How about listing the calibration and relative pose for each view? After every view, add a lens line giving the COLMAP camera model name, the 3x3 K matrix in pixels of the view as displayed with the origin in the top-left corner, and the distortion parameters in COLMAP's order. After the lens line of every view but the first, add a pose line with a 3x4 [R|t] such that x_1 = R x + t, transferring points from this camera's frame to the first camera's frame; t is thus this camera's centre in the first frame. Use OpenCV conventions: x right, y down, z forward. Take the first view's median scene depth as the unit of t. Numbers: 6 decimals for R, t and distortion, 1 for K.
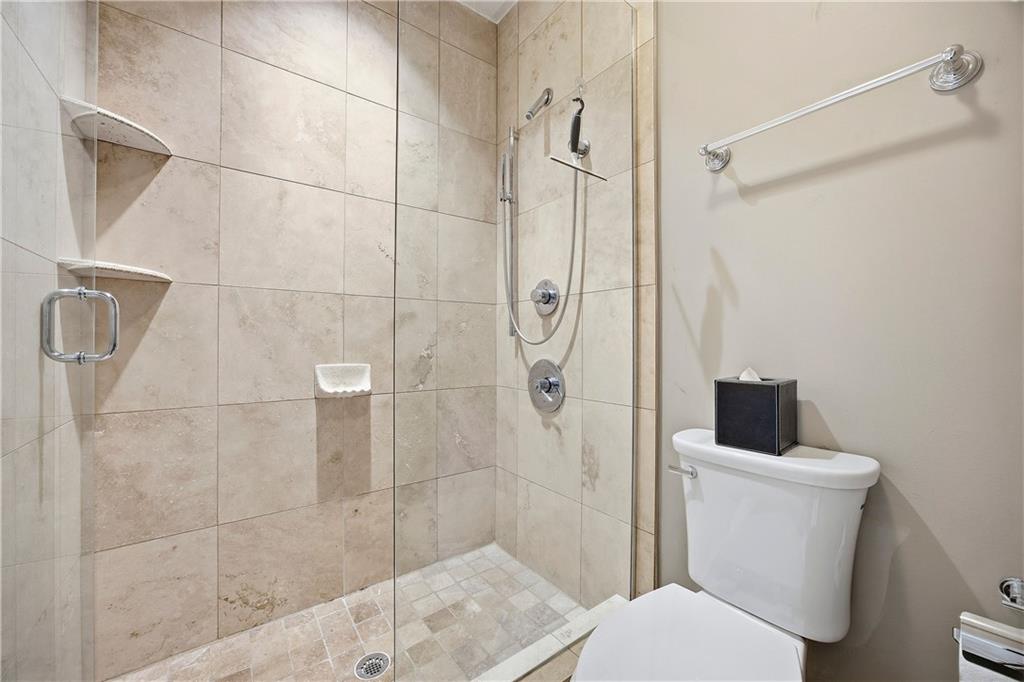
lens RADIAL K [[396.8, 0, 510.0], [0, 396.8, 343.0], [0, 0, 1]] dist [-0.015533, 0.003732]
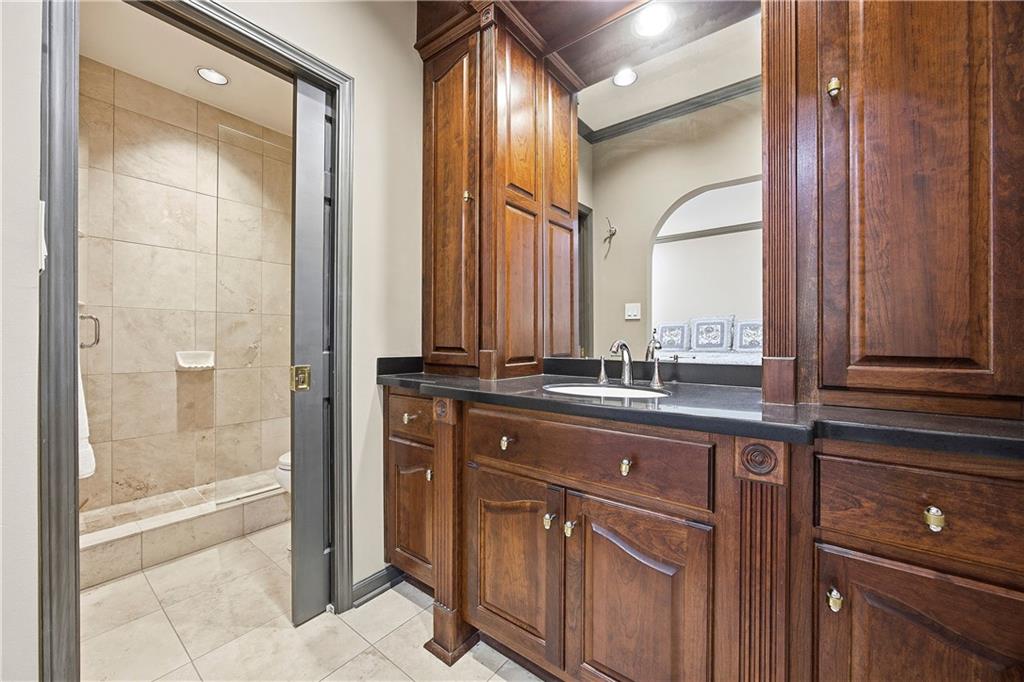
lens RADIAL K [[396.8, 0, 516.6], [0, 396.8, 340.4], [0, 0, 1]] dist [-0.015533, 0.003732]
pose [[0.960252, -0.001394, 0.279130, 0.467778], [0.001787, 0.999998, -0.001153, 0.010057], [-0.279128, 0.001606, 0.960253, -1.086385]]
